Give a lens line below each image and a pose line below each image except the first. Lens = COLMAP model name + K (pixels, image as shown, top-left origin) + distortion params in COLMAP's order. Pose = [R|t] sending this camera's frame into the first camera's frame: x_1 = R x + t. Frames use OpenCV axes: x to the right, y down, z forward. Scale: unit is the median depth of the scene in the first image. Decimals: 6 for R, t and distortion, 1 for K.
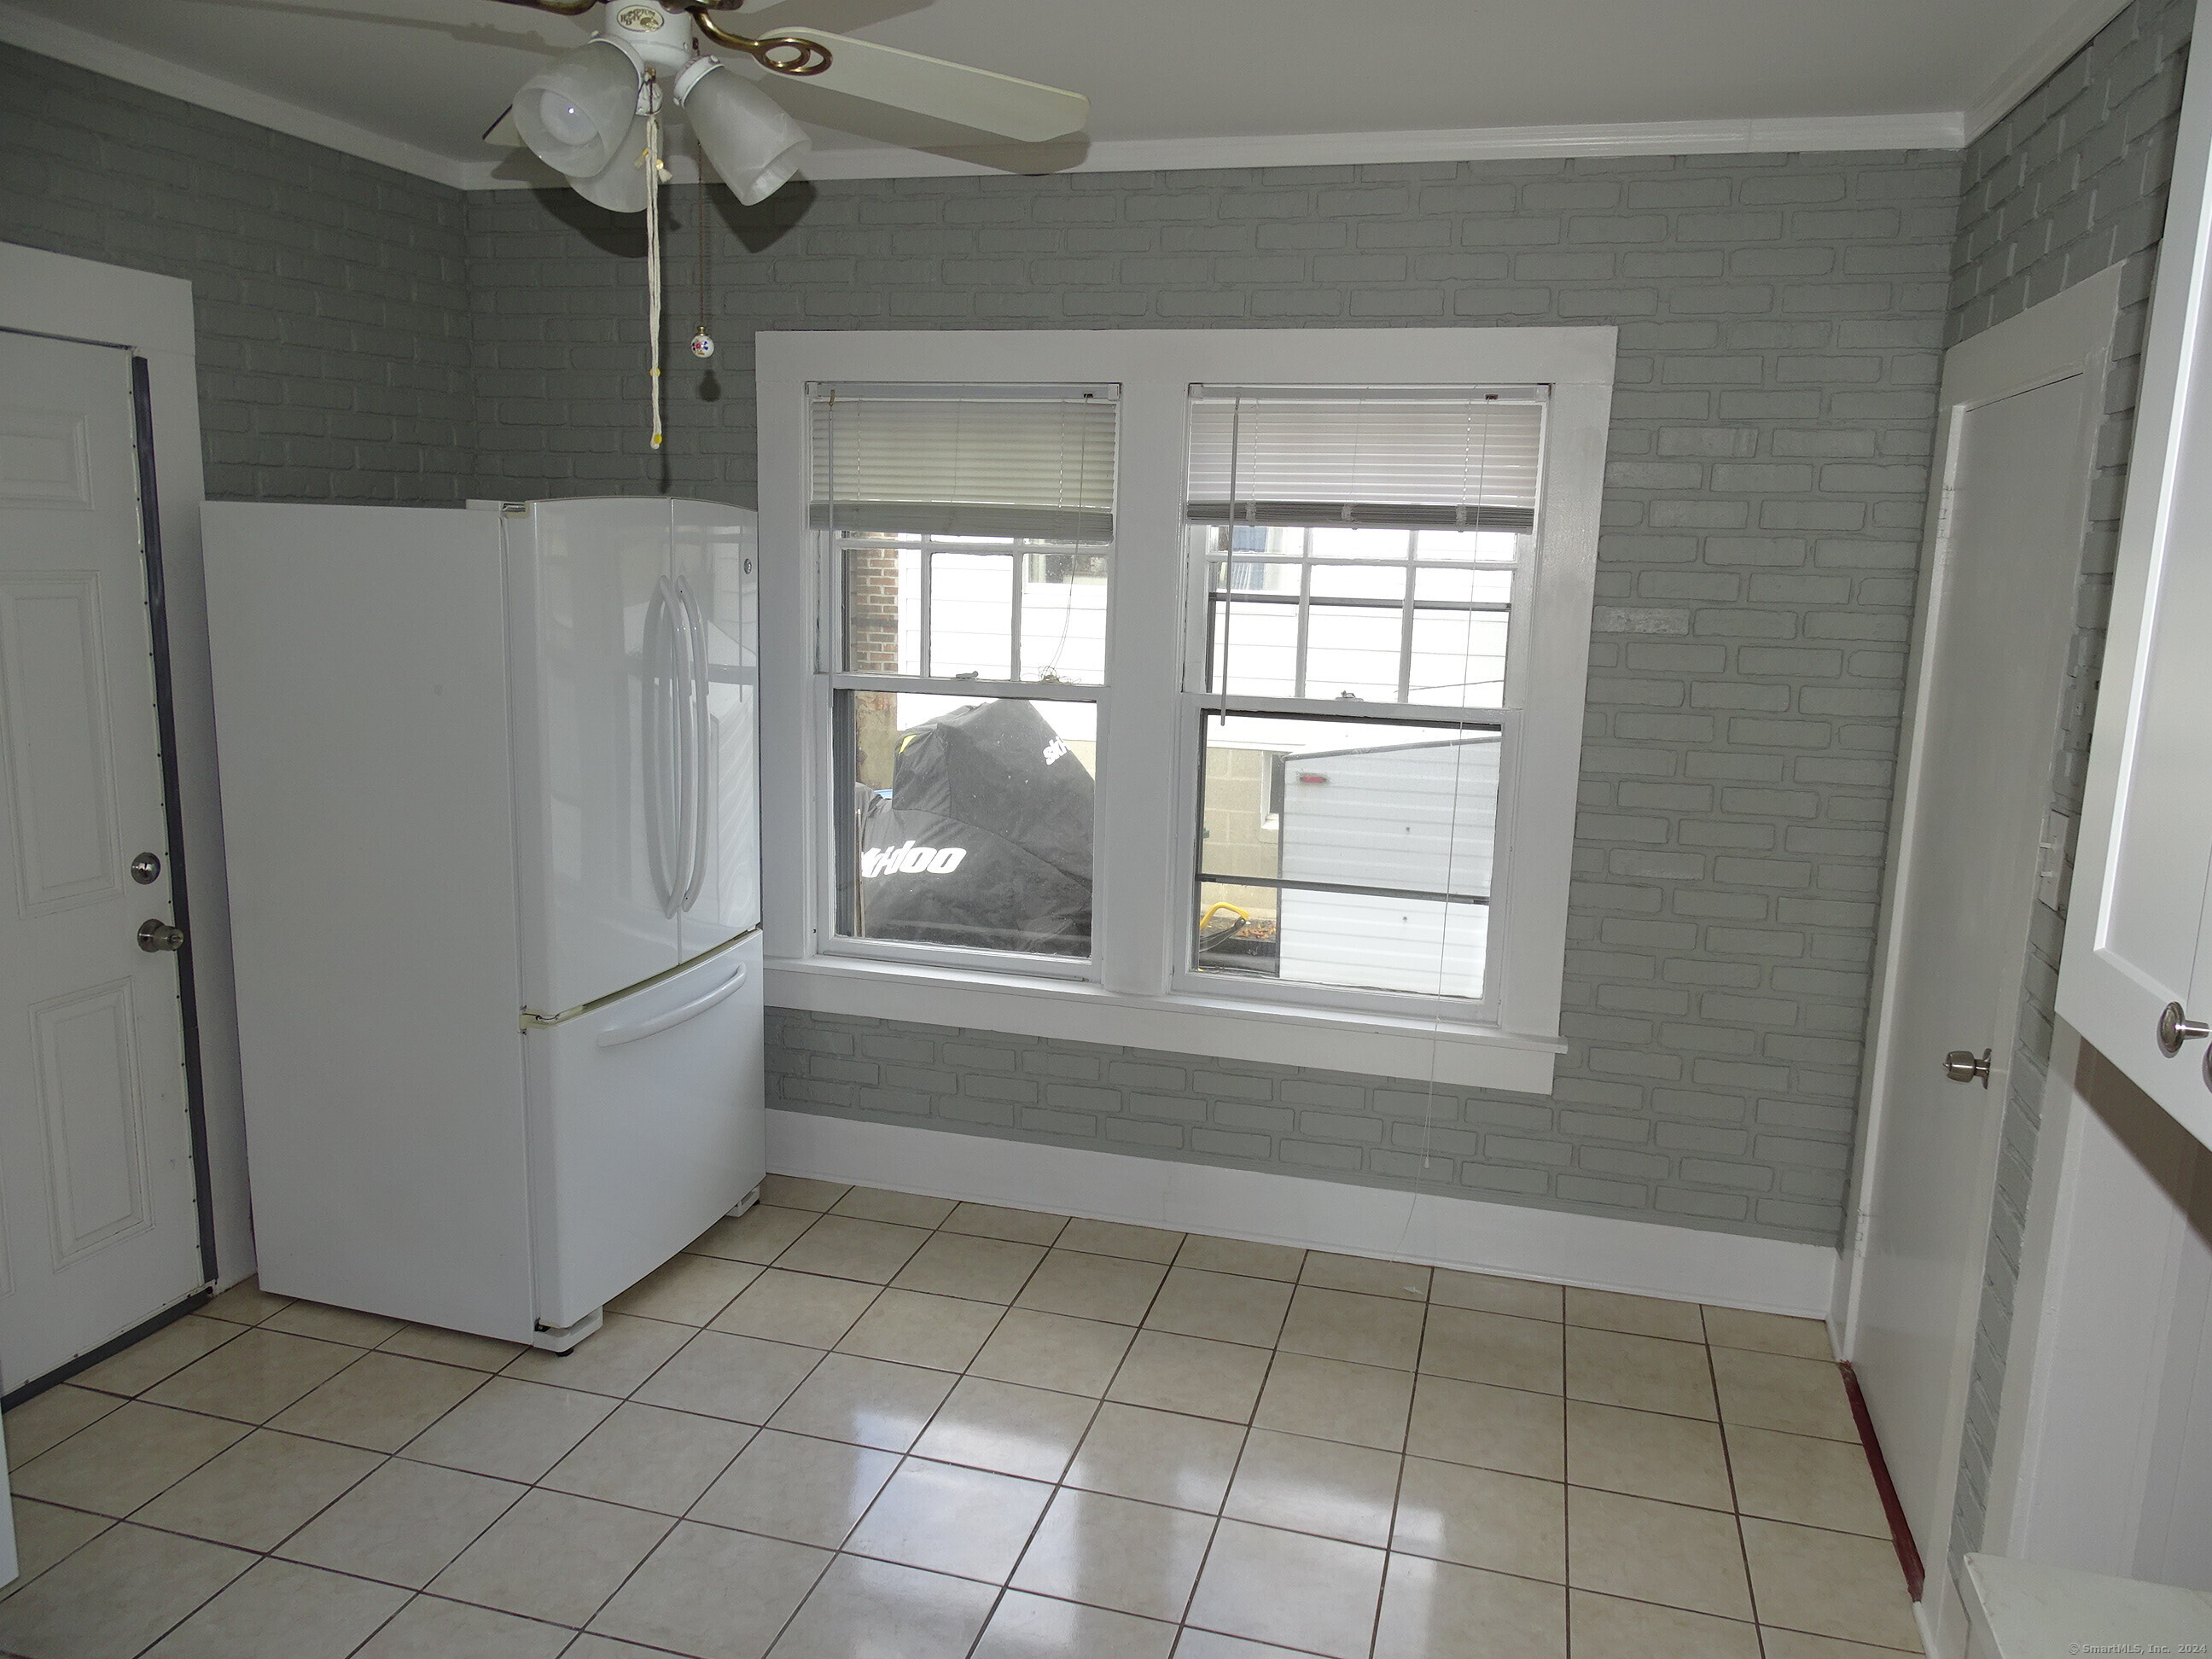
lens RADIAL K [[1579.8, 0, 1105.7], [0, 1579.8, 822.1], [0, 0, 1]] dist [0.012680, -0.011816]
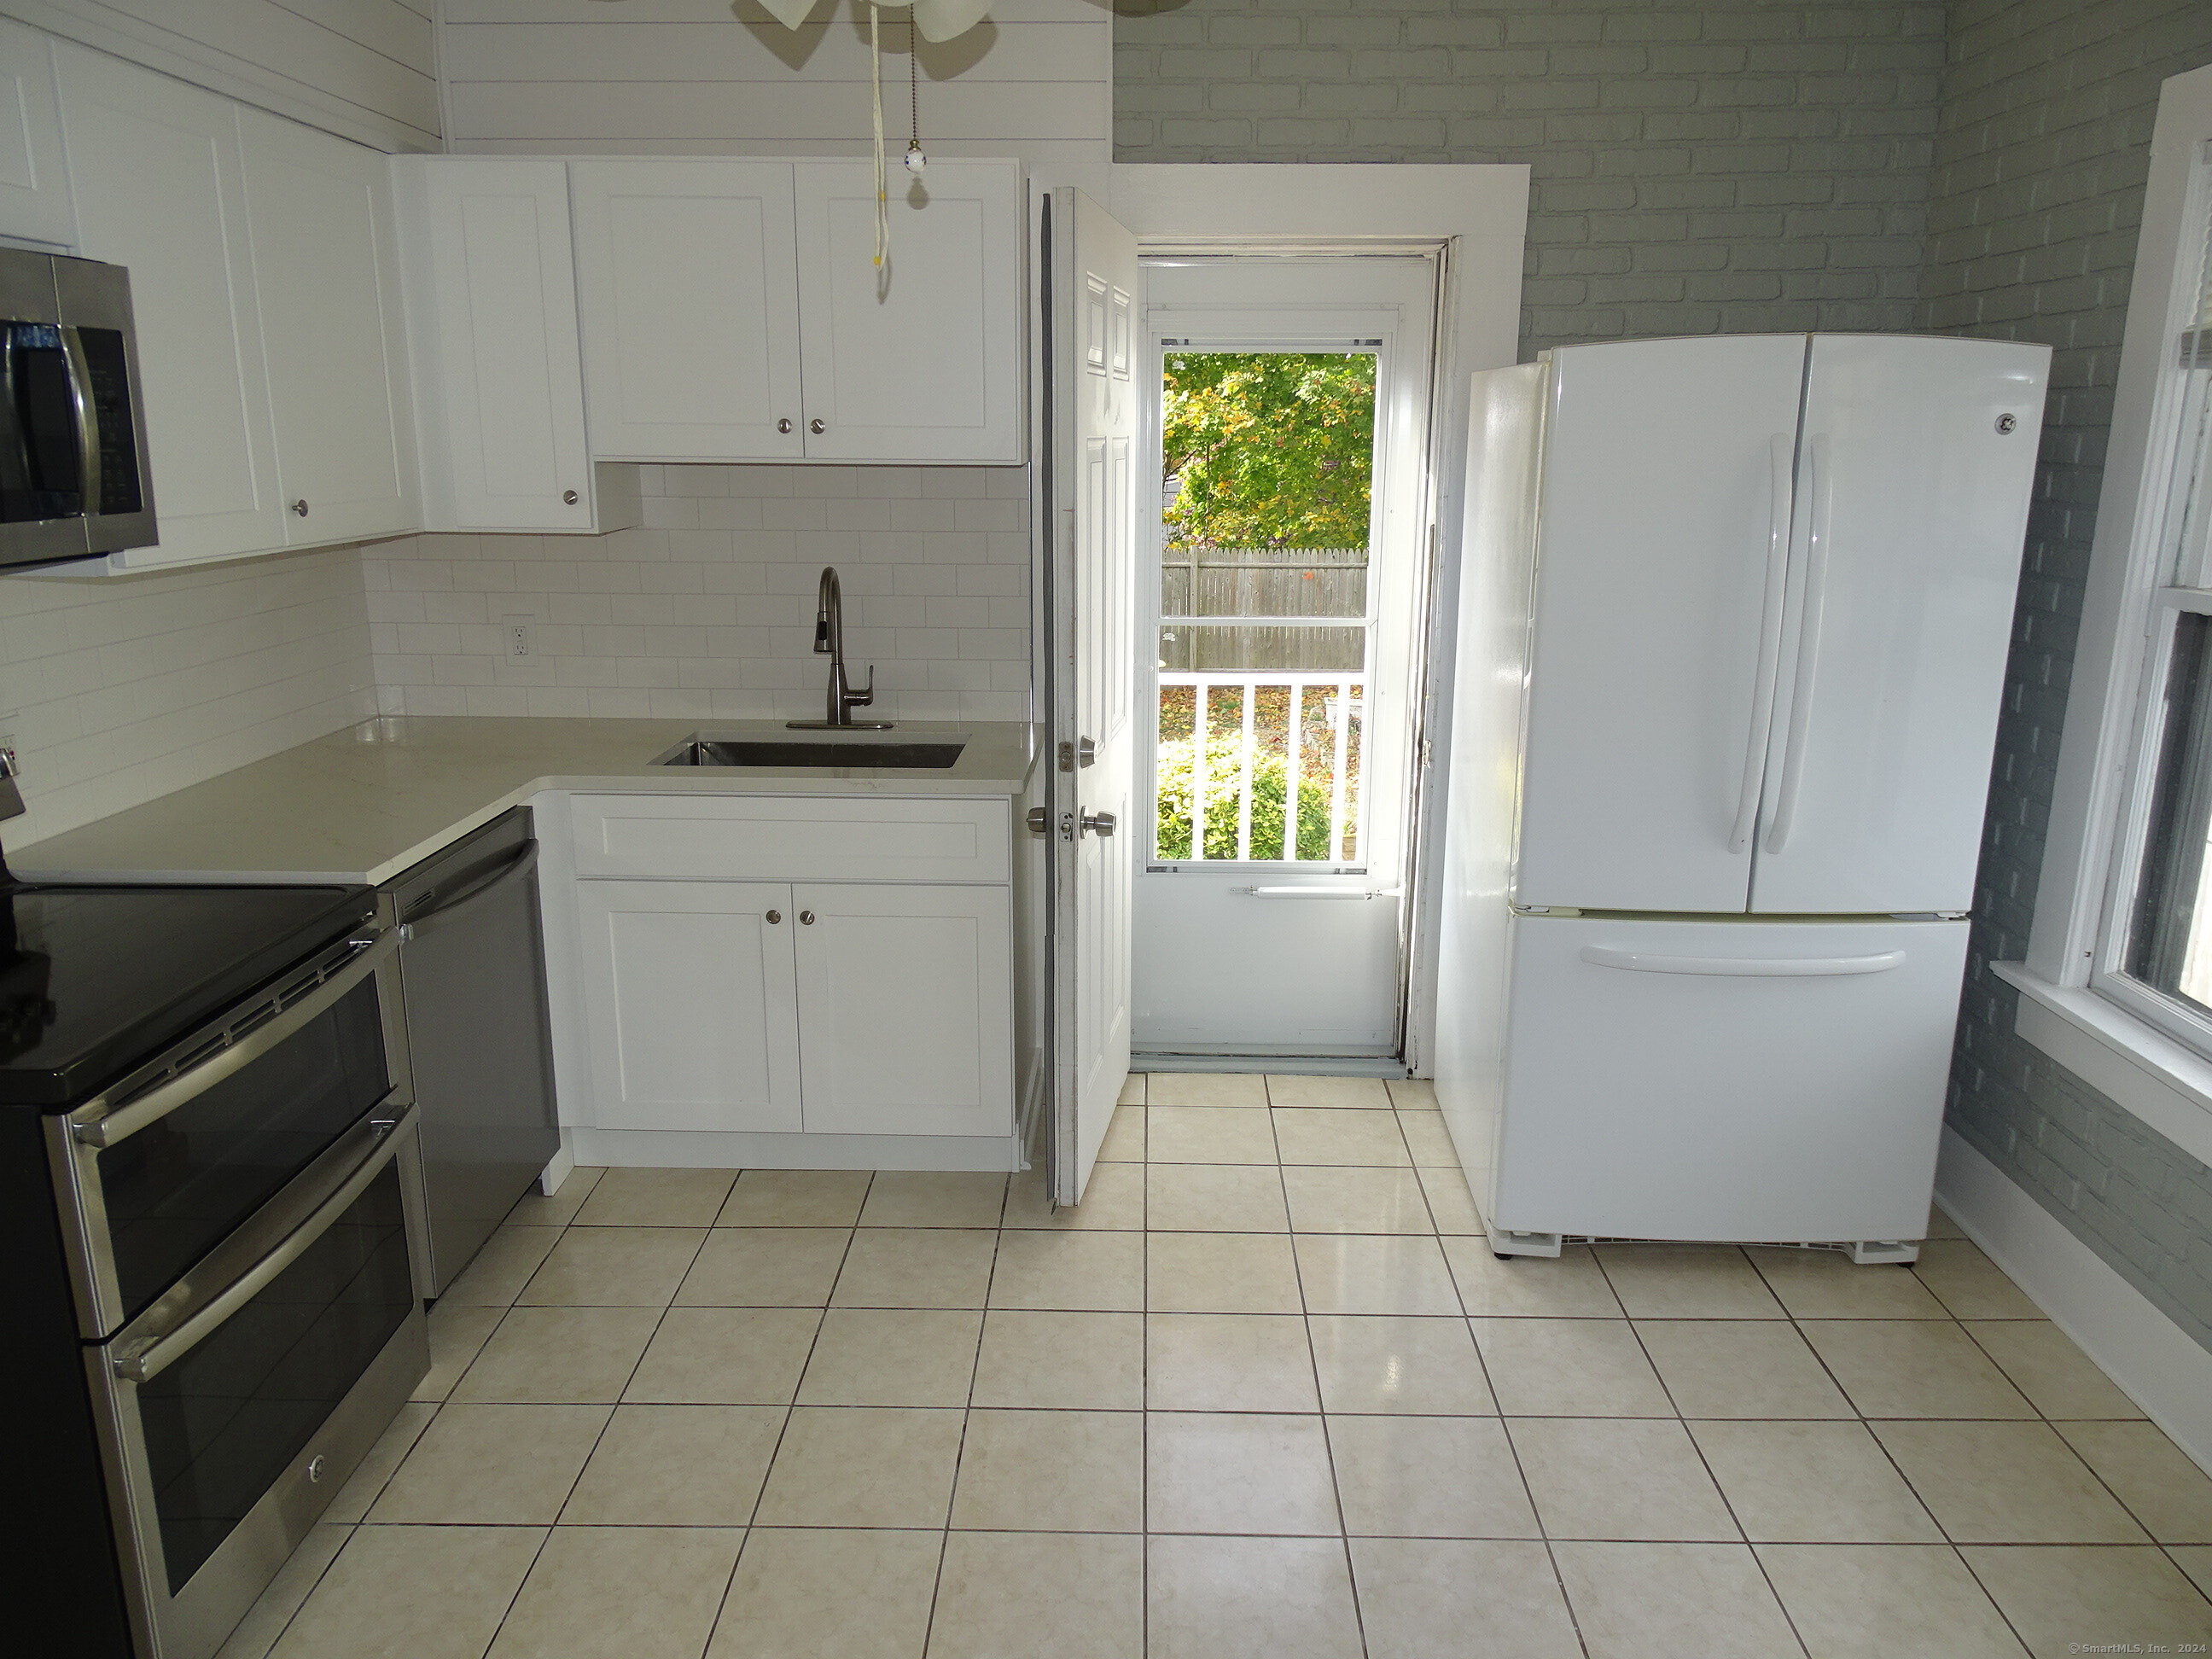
lens RADIAL K [[1579.8, 0, 1102.2], [0, 1579.8, 831.6], [0, 0, 1]] dist [0.012680, -0.011816]
pose [[0.228809, 0.216303, -0.949136, 0.397219], [-0.170320, 0.968858, 0.179738, -0.038966], [0.958456, 0.120531, 0.258524, 0.417135]]
